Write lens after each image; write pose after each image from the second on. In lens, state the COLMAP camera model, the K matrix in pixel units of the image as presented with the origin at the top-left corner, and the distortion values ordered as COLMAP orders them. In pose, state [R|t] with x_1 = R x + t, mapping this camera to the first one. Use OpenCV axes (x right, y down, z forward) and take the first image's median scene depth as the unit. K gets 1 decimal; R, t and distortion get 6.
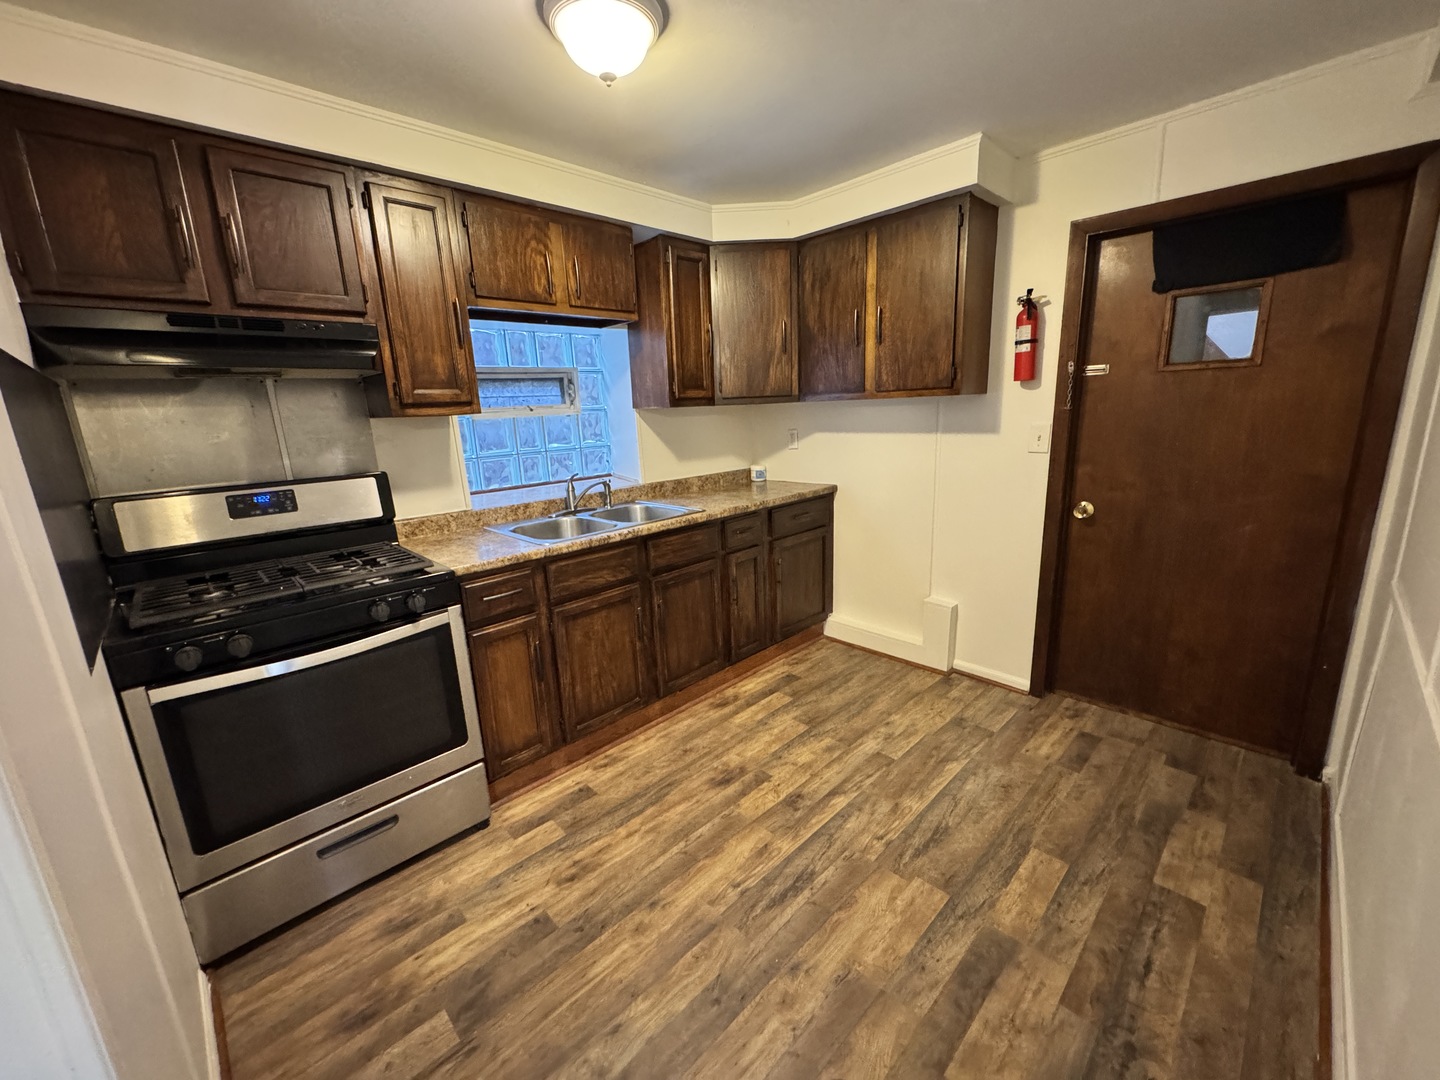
lens RADIAL K [[574.9, 0, 717.2], [0, 574.9, 538.3], [0, 0, 1]] dist [0.000493, 0.000162]
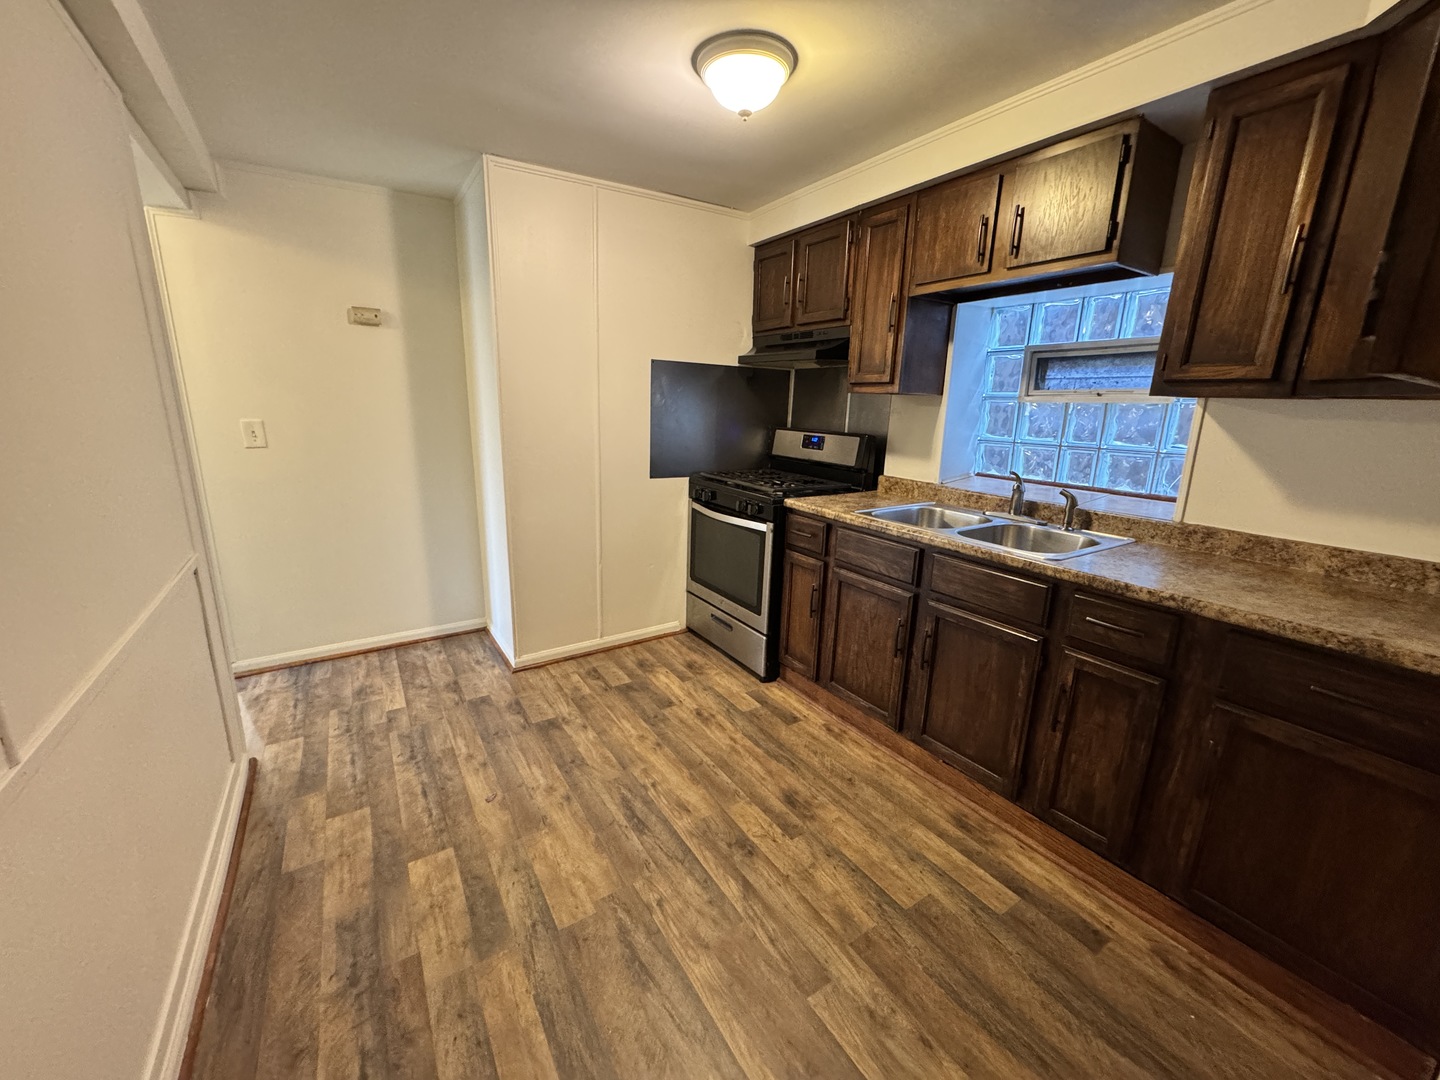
lens RADIAL K [[570.2, 0, 720.0], [0, 570.2, 540.0], [0, 0, 1]] dist [-0.002060, -0.000135]
pose [[-0.197179, 0.268025, -0.943018, 0.915798], [-0.235437, 0.920807, 0.310940, -0.254109], [0.951677, 0.283333, -0.118461, 1.033699]]
